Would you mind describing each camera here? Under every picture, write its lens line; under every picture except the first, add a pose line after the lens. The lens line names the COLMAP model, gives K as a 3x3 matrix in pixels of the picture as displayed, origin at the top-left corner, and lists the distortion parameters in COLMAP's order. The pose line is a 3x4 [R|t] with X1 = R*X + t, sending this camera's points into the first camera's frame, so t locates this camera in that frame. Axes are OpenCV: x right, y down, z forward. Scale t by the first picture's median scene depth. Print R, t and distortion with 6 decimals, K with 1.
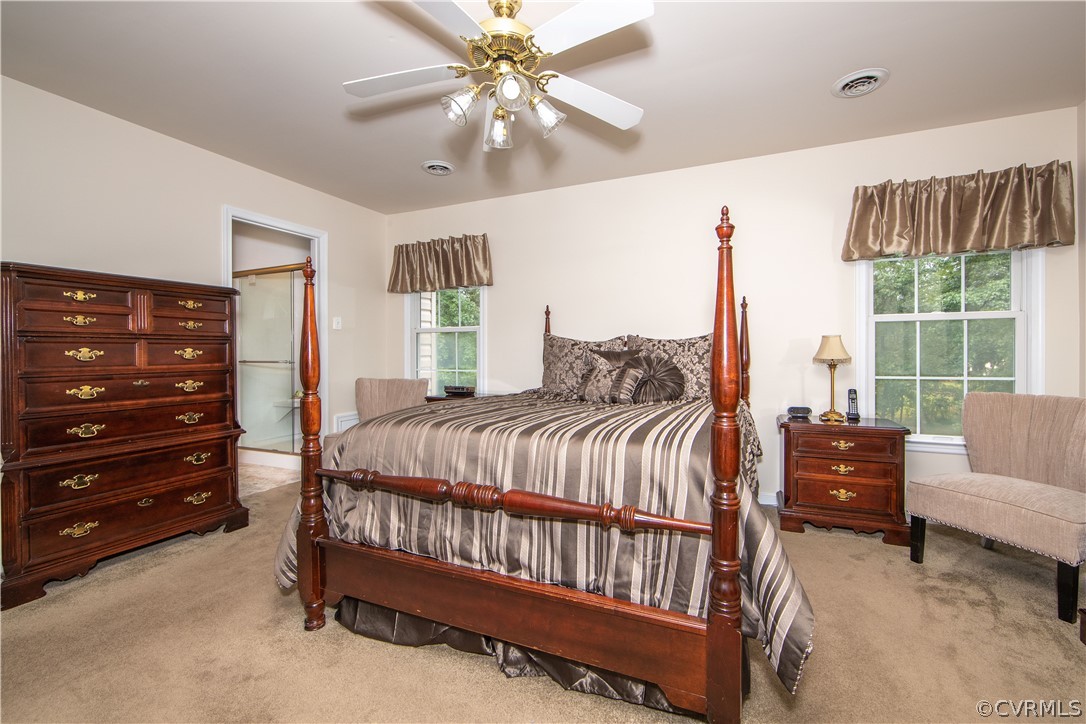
lens RADIAL K [[453.7, 0, 543.0], [0, 453.7, 362.0], [0, 0, 1]] dist [-0.045791, 0.000003]
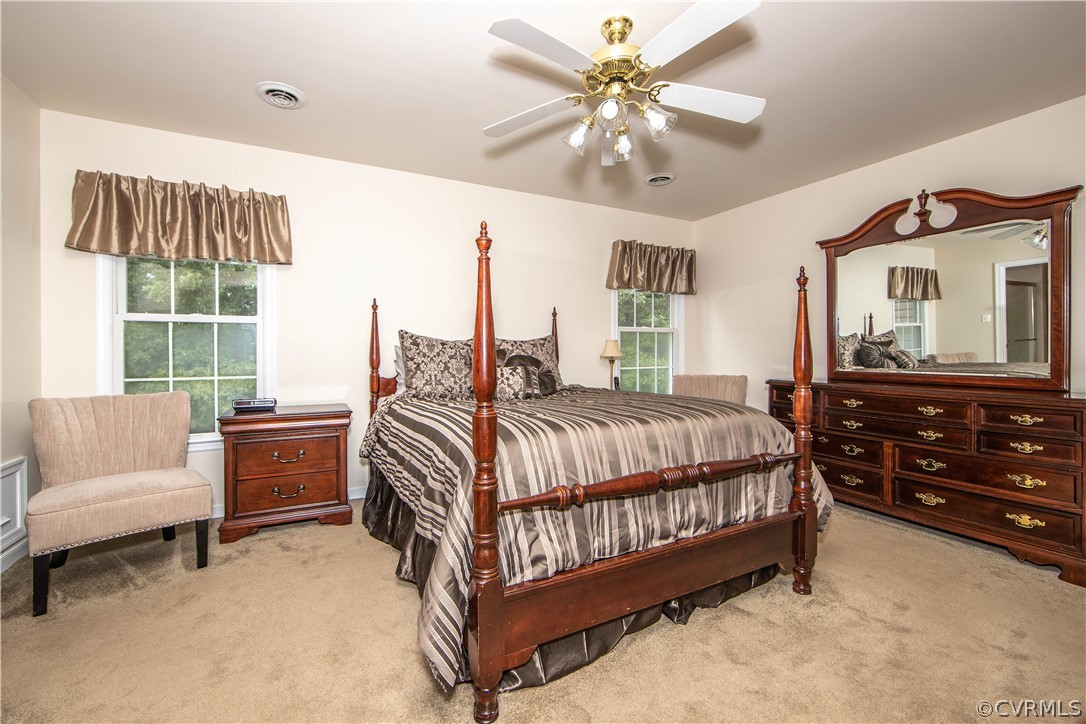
lens RADIAL K [[452.0, 0, 541.8], [0, 452.0, 359.9], [0, 0, 1]] dist [-0.000223, -0.000042]
pose [[0.649701, -0.017757, 0.759983, -0.568427], [0.016945, 0.999817, 0.008875, -0.009626], [-0.760001, 0.007111, 0.649883, 0.229683]]
